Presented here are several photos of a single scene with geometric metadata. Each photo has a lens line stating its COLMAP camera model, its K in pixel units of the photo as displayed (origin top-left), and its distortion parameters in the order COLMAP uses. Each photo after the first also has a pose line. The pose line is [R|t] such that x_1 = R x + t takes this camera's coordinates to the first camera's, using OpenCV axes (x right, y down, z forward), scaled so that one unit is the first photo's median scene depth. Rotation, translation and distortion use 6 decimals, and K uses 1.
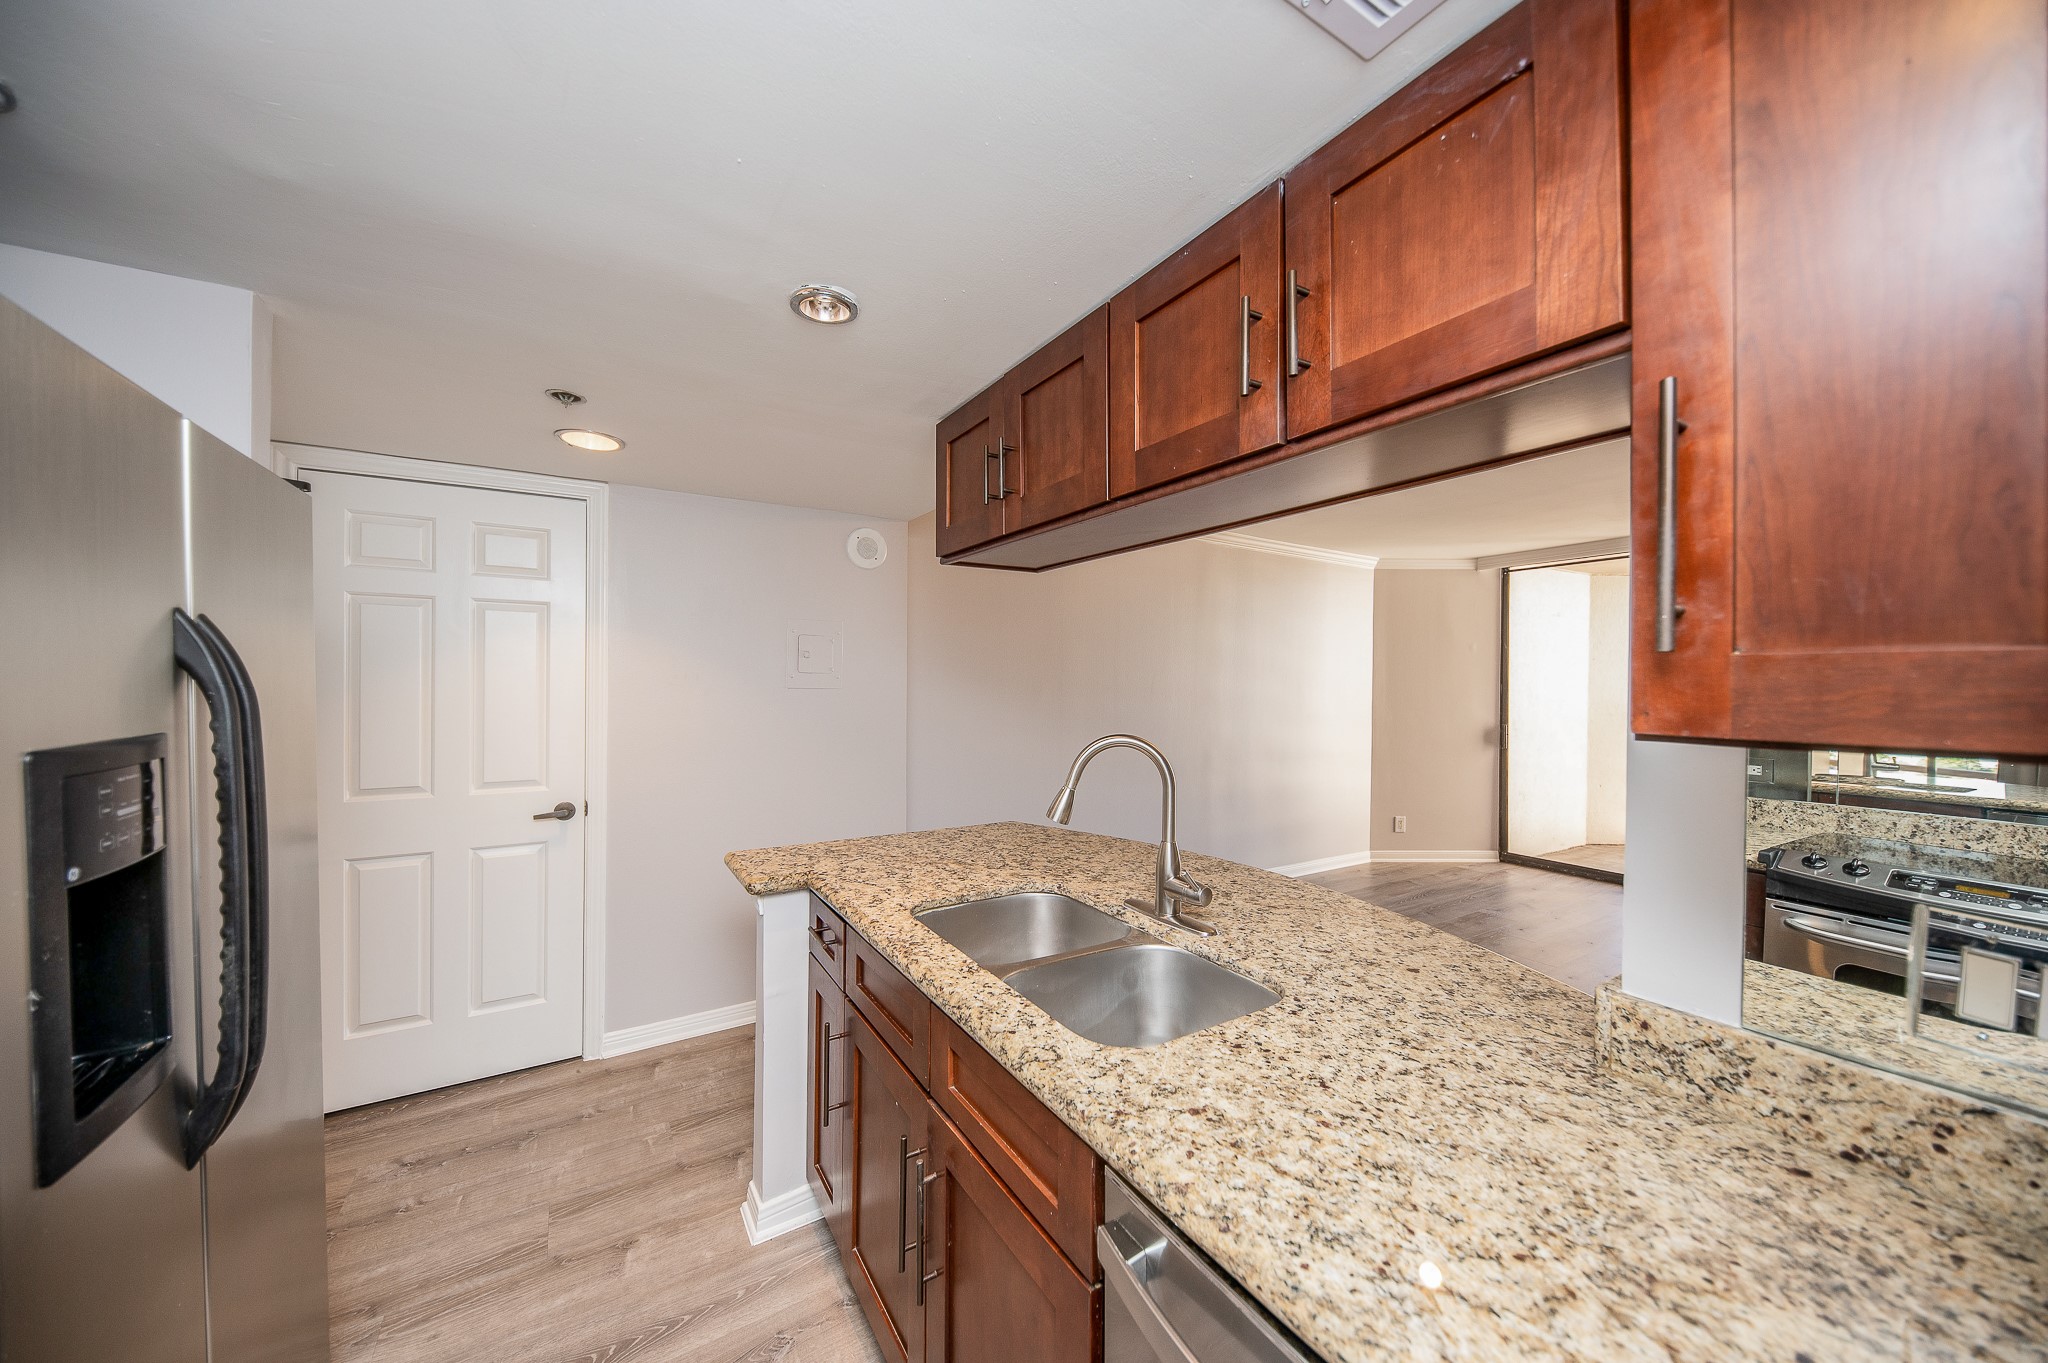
lens RADIAL K [[710.8, 0, 1016.7], [0, 710.8, 682.5], [0, 0, 1]] dist [0.012562, -0.007580]
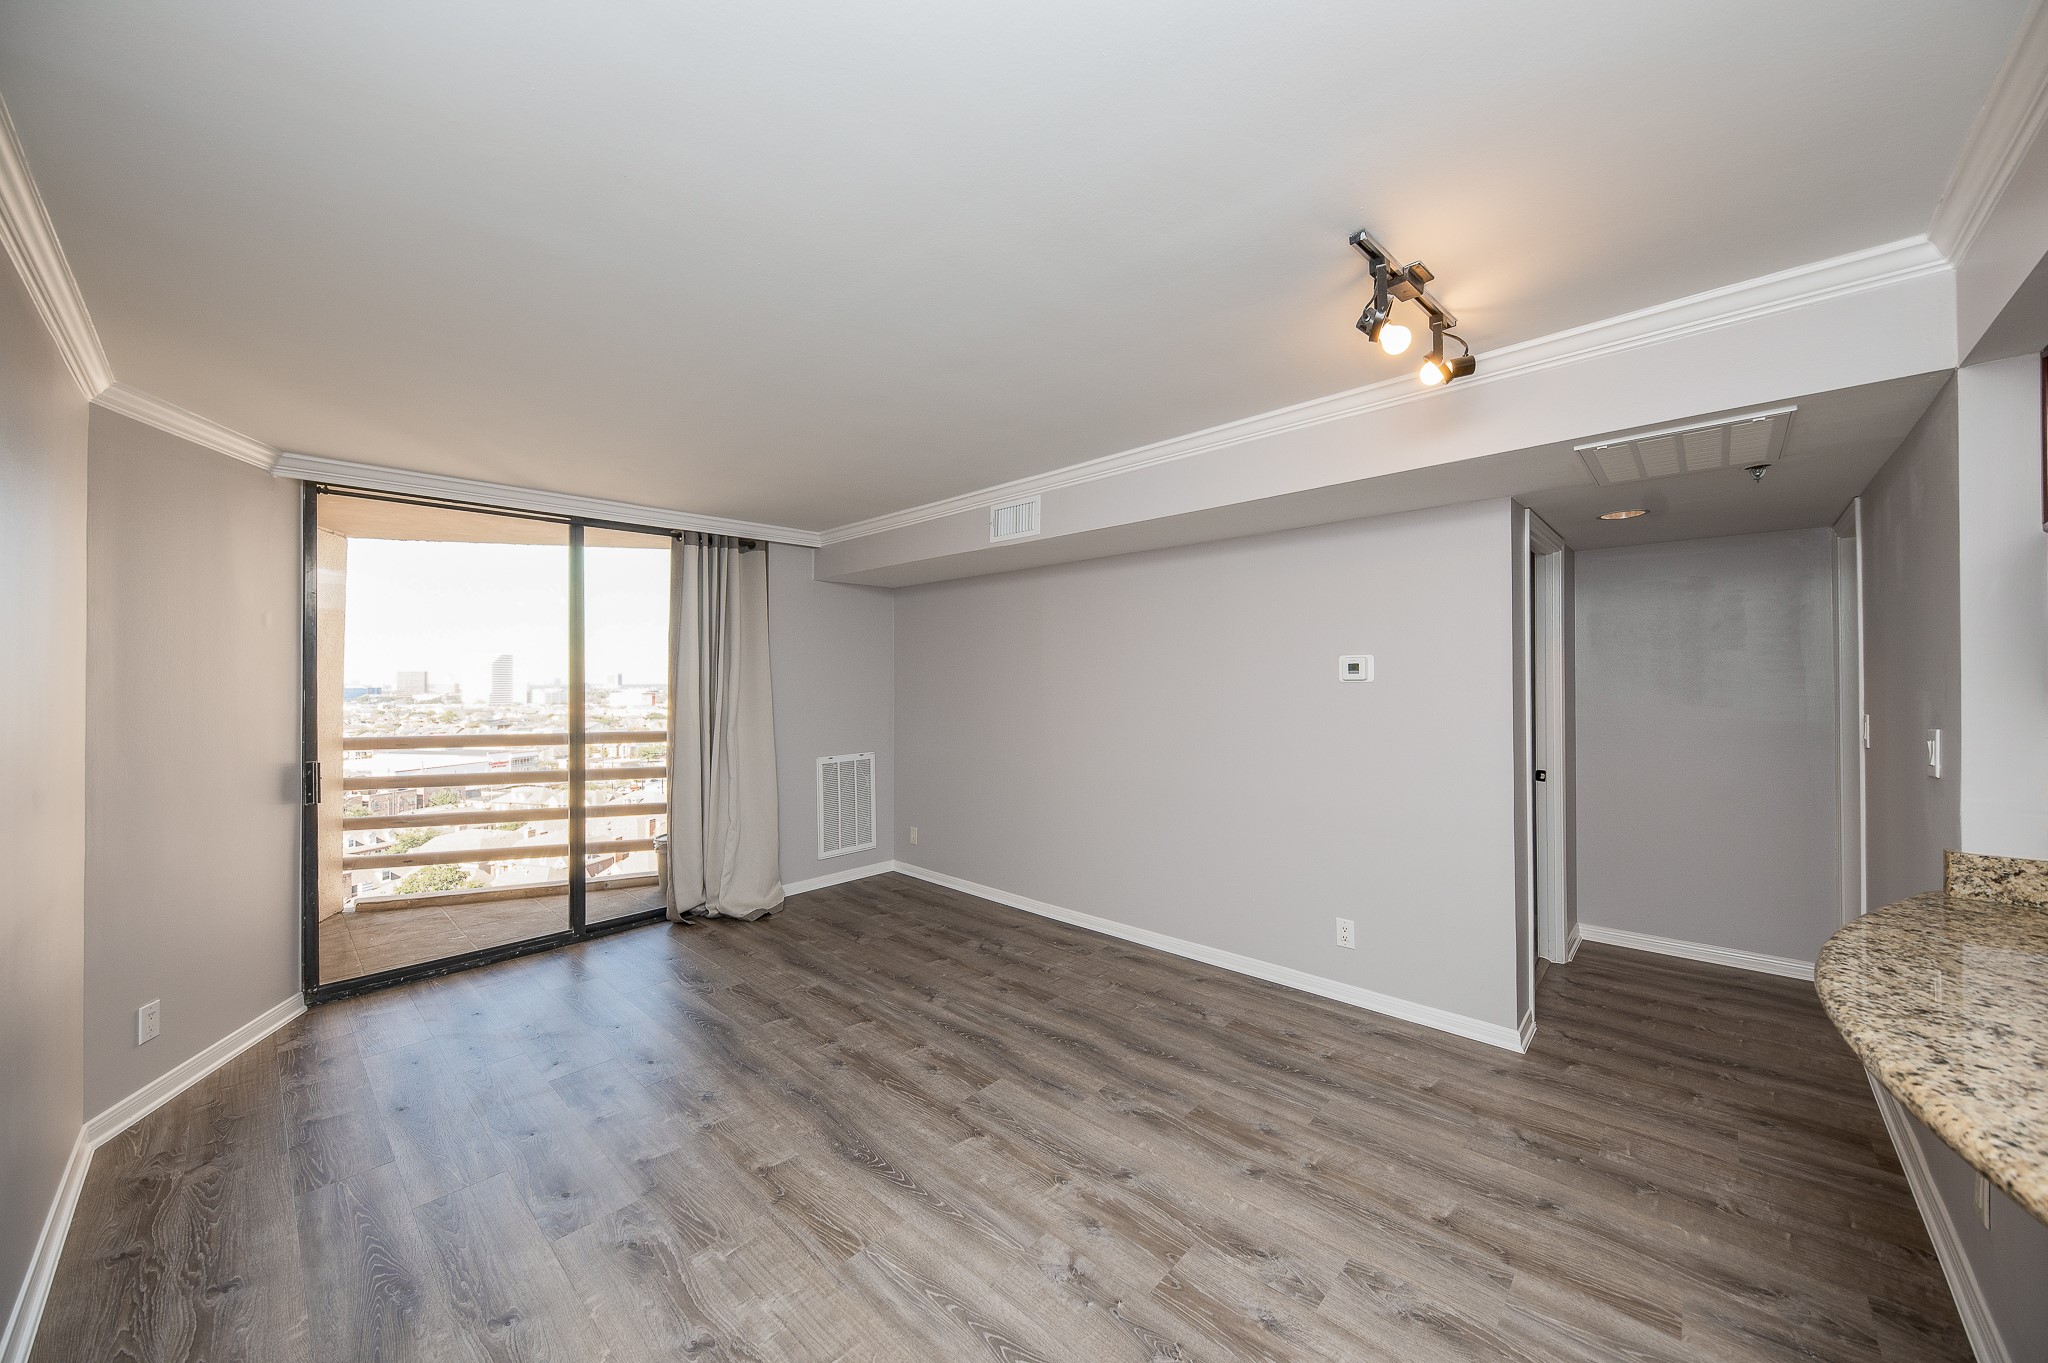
lens RADIAL K [[726.8, 0, 1029.3], [0, 726.8, 677.4], [0, 0, 1]] dist [0.013169, -0.008295]
pose [[-0.267591, 0.000895, 0.963532, -0.079768], [0.008439, 0.999963, 0.001415, -0.011520], [-0.963496, 0.008510, -0.267588, 2.067213]]
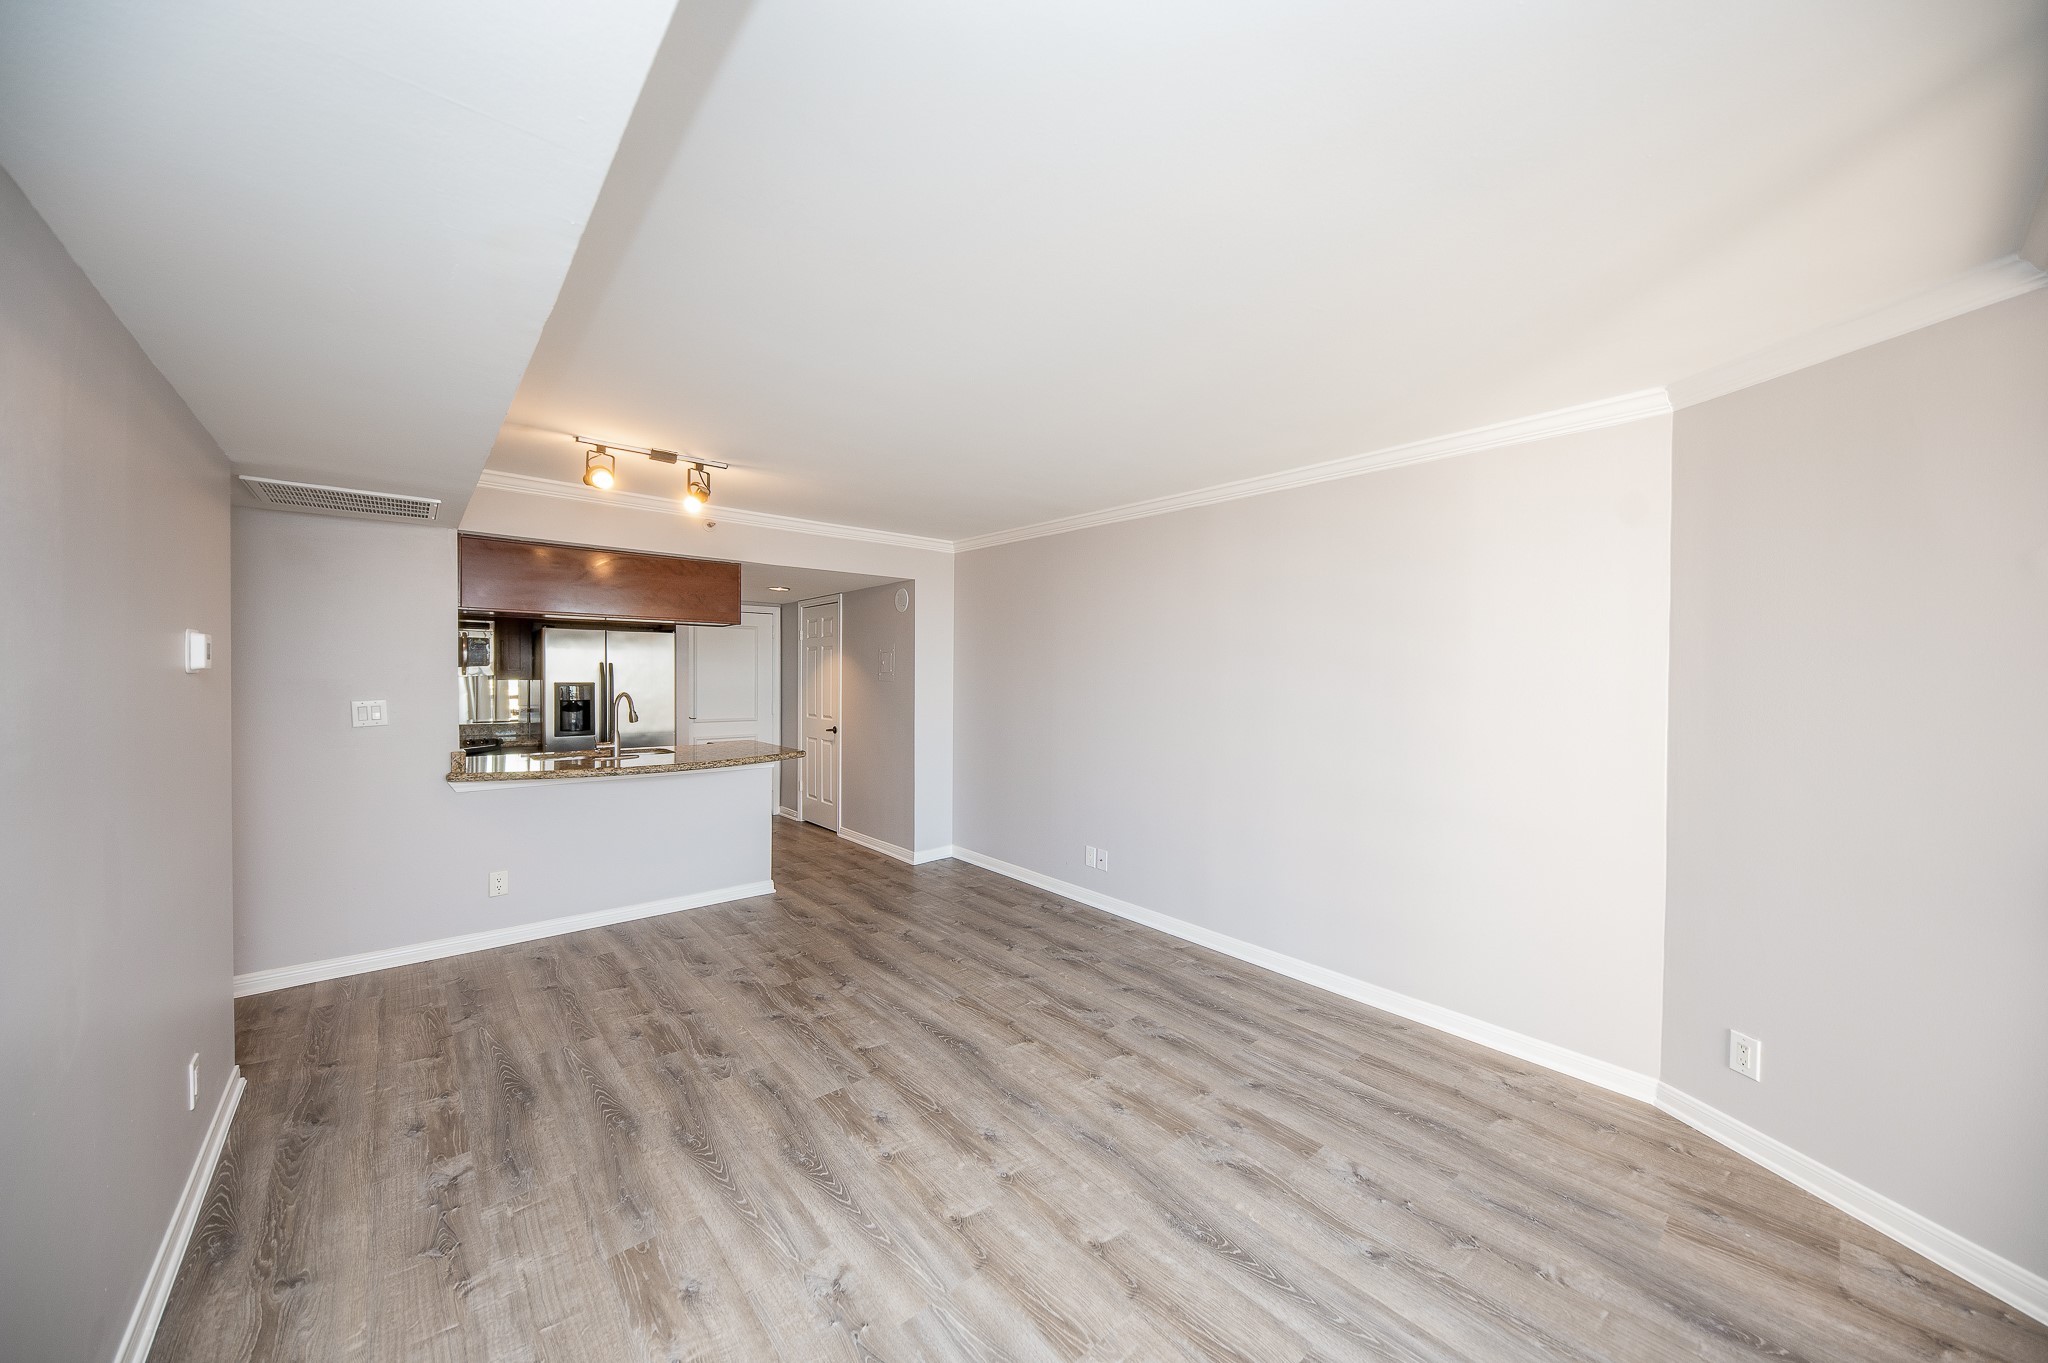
lens RADIAL K [[712.1, 0, 1024.0], [0, 712.1, 681.5], [0, 0, 1]] dist [0.013583, -0.010087]
pose [[0.166644, 0.001436, -0.986016, 2.896747], [-0.011109, 0.999938, -0.000421, 0.011532], [0.985954, 0.011024, 0.166650, 1.884364]]
